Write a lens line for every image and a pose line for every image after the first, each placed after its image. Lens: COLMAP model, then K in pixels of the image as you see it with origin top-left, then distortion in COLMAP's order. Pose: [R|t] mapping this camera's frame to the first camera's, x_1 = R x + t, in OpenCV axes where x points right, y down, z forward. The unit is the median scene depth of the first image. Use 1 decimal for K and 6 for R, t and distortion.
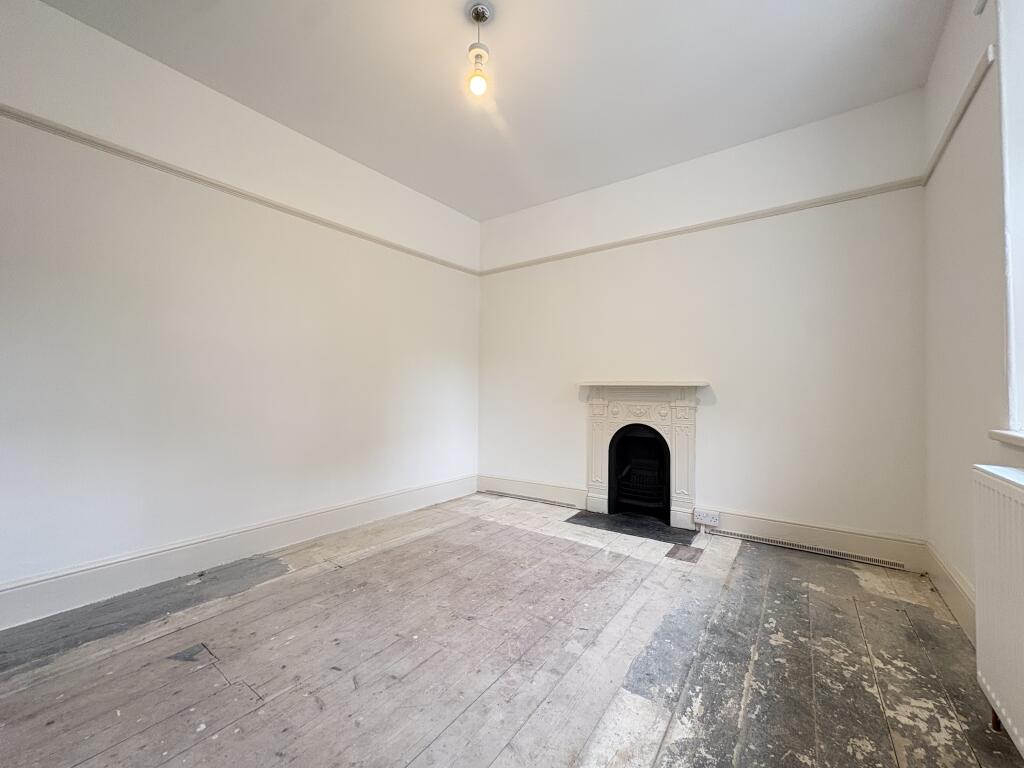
lens RADIAL K [[410.7, 0, 512.0], [0, 410.7, 384.0], [0, 0, 1]] dist [-0.000664, 0.000192]
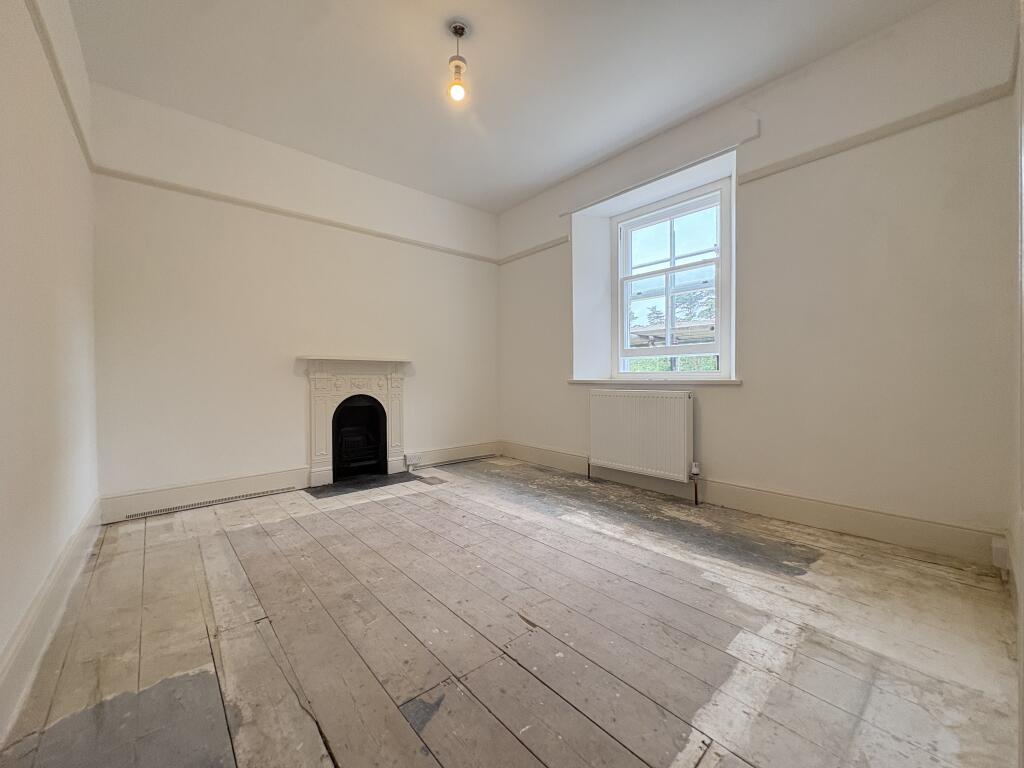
lens RADIAL K [[410.7, 0, 512.0], [0, 410.7, 384.0], [0, 0, 1]] dist [-0.000664, 0.000192]
pose [[0.229303, -0.023781, 0.973064, -0.814343], [-0.010752, 0.999579, 0.026962, 0.038710], [-0.973296, -0.016645, 0.228951, 0.393475]]
